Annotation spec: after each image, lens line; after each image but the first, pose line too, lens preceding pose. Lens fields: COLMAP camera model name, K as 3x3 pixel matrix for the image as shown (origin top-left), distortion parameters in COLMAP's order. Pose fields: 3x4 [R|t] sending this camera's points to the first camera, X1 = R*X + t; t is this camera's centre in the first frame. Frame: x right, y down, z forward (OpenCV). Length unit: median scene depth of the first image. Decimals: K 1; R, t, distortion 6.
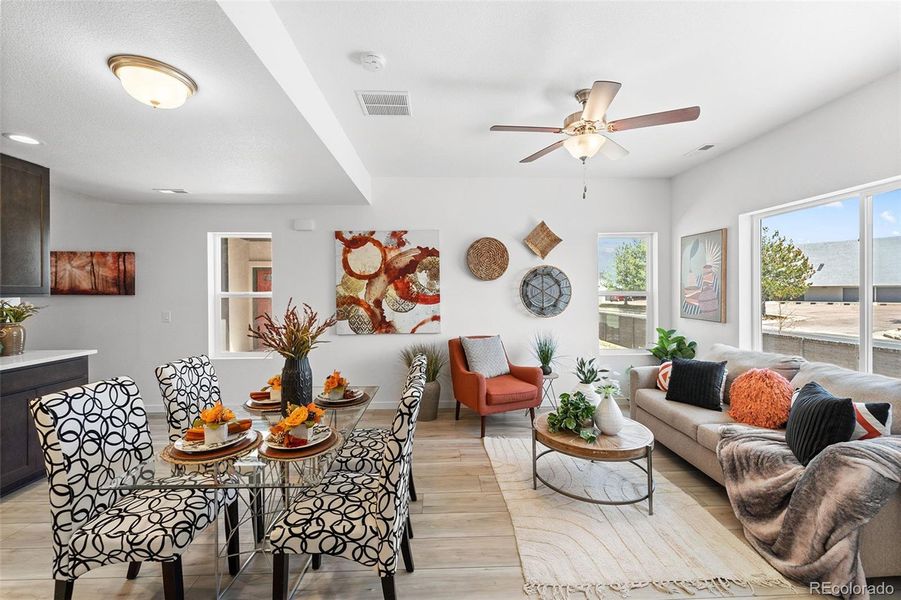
lens RADIAL K [[365.3, 0, 444.9], [0, 365.3, 294.1], [0, 0, 1]] dist [0.002117, -0.003202]
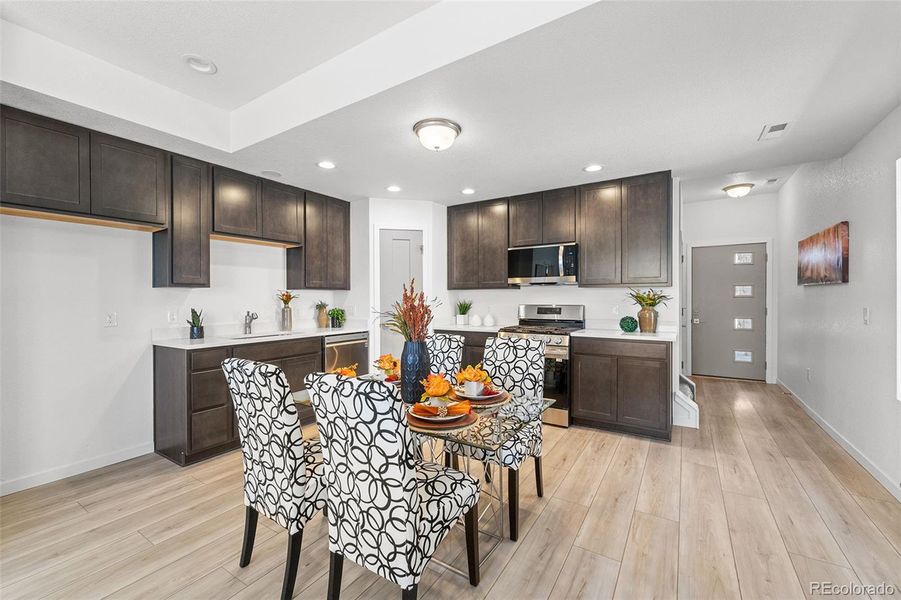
lens RADIAL K [[371.6, 0, 450.5], [0, 371.6, 300.0], [0, 0, 1]] dist [0.000939, -0.000039]
pose [[-0.561922, 0.010645, -0.827122, 0.176233], [0.003416, 0.999939, 0.010549, 0.027728], [0.827183, 0.003102, -0.561923, 0.806434]]
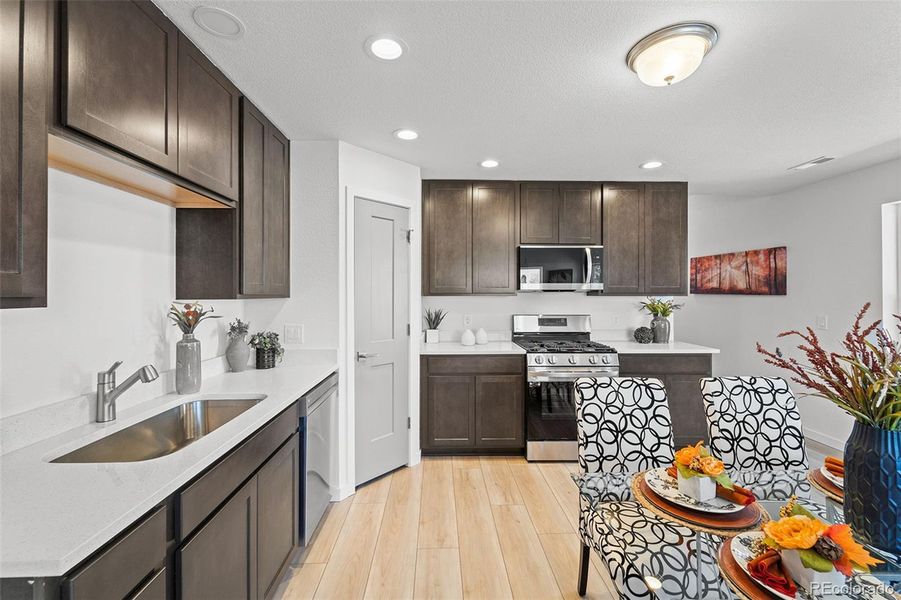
lens RADIAL K [[374.3, 0, 452.2], [0, 374.3, 293.1], [0, 0, 1]] dist [0.000879, -0.000835]
pose [[0.004596, 0.003881, -0.999982, 0.050964], [-0.004040, 0.999984, 0.003862, -0.002351], [0.999981, 0.004022, 0.004611, 0.200332]]
